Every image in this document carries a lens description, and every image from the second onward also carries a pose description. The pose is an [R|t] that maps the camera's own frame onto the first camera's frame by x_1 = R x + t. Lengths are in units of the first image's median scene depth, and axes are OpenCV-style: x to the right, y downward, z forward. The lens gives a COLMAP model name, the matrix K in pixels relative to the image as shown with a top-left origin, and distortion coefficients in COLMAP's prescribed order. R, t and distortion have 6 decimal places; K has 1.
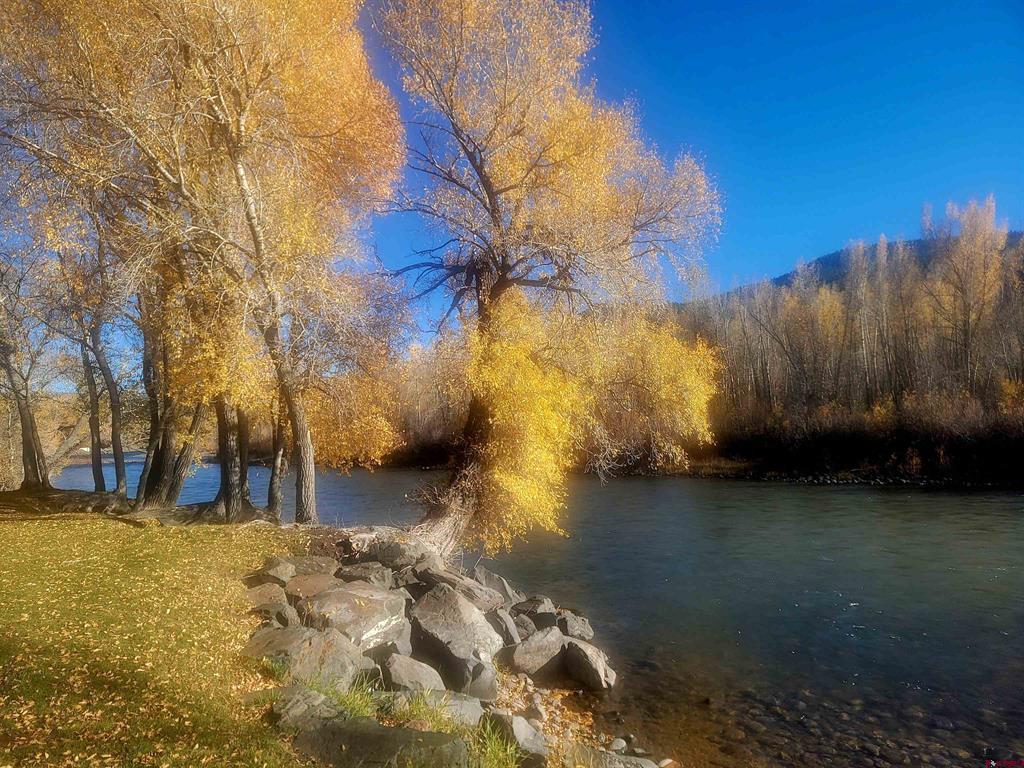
lens RADIAL K [[709.3, 0, 514.7], [0, 709.3, 396.8], [0, 0, 1]] dist [0.057027, -0.033120]
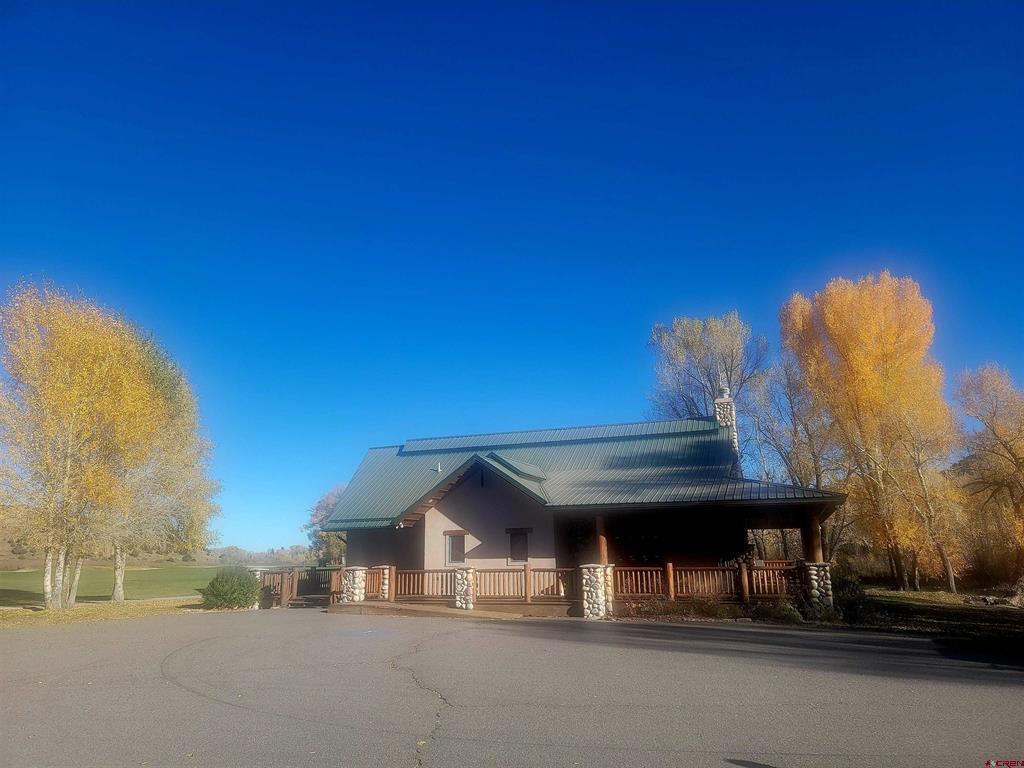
lens RADIAL K [[709.3, 0, 514.7], [0, 709.3, 396.8], [0, 0, 1]] dist [0.057027, -0.033120]
pose [[0.837032, -0.097875, -0.538328, -0.102293], [0.009339, 0.986283, -0.164799, -0.098480], [0.547074, 0.132914, 0.826465, -1.724533]]
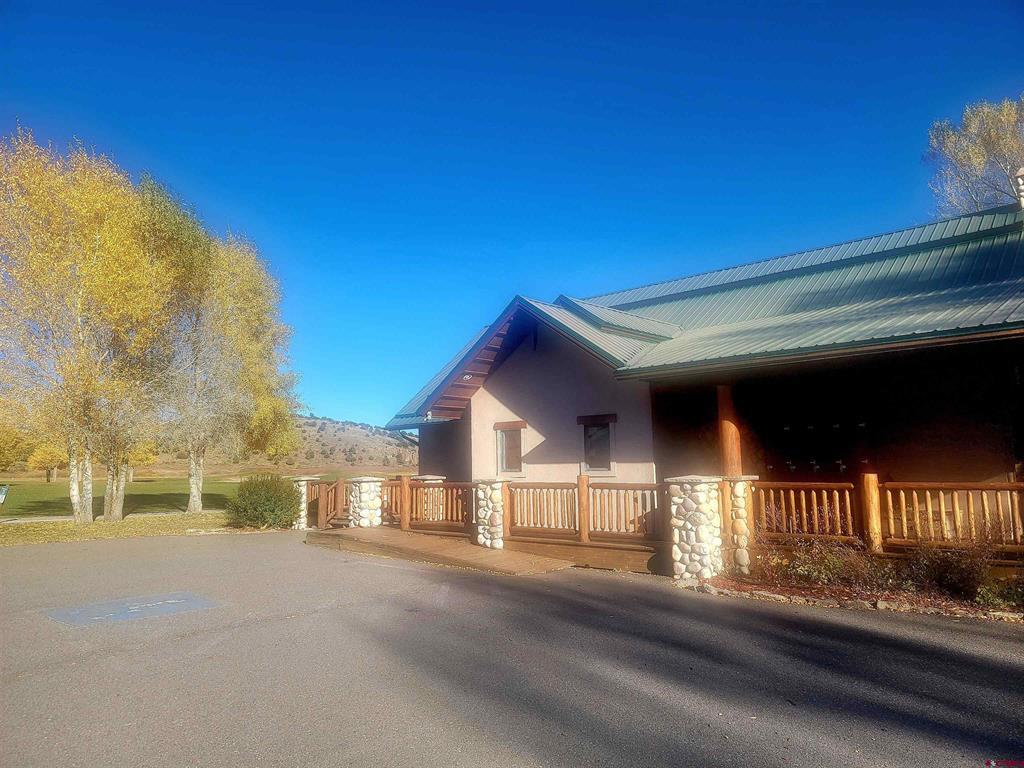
lens RADIAL K [[709.3, 0, 514.7], [0, 709.3, 396.8], [0, 0, 1]] dist [0.057027, -0.033120]
pose [[0.576777, -0.056892, -0.814918, -0.259396], [0.030763, 0.998377, -0.047926, -0.058696], [0.816322, 0.002573, 0.577591, -1.090169]]
